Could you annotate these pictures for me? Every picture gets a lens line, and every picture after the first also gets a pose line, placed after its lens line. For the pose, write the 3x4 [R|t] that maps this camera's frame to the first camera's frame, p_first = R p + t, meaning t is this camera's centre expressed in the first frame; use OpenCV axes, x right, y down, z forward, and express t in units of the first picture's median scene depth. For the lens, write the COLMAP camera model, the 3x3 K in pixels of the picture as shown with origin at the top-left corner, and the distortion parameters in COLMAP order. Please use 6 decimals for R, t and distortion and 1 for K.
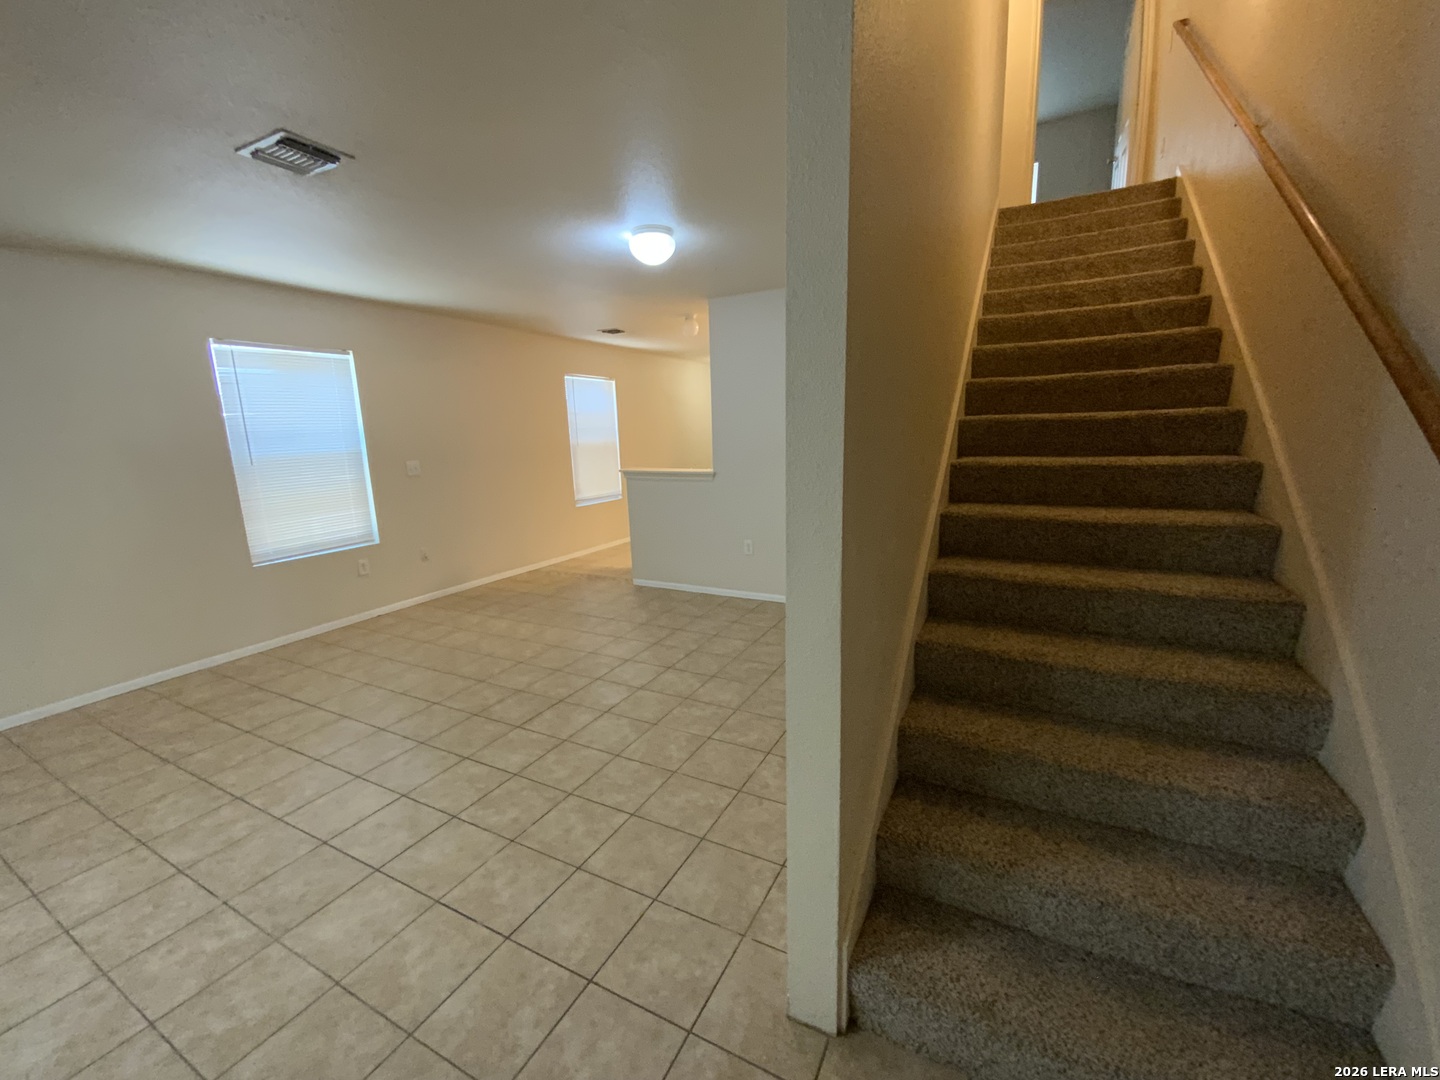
lens RADIAL K [[582.4, 0, 720.0], [0, 582.4, 540.0], [0, 0, 1]] dist [0.001551, -0.010315]
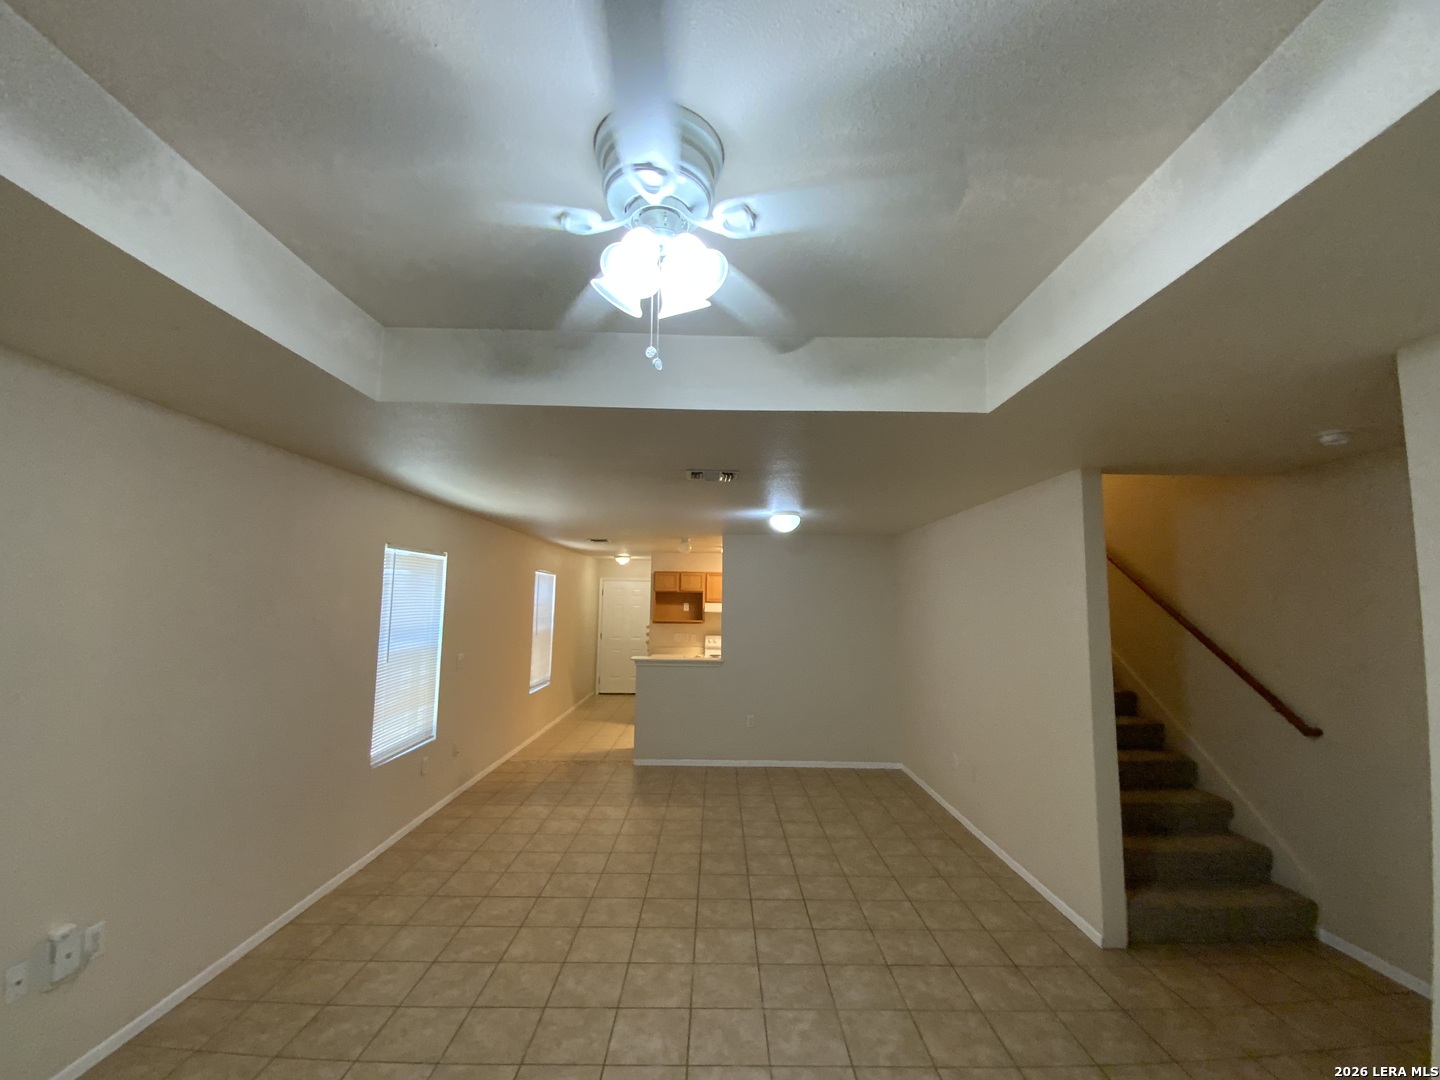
lens RADIAL K [[588.6, 0, 712.7], [0, 588.6, 546.6], [0, 0, 1]] dist [0.000583, -0.000567]
pose [[0.886110, 0.084234, 0.455757, -0.941167], [0.048370, 0.961169, -0.271689, -0.020352], [-0.460945, 0.262791, 0.847626, -0.216777]]
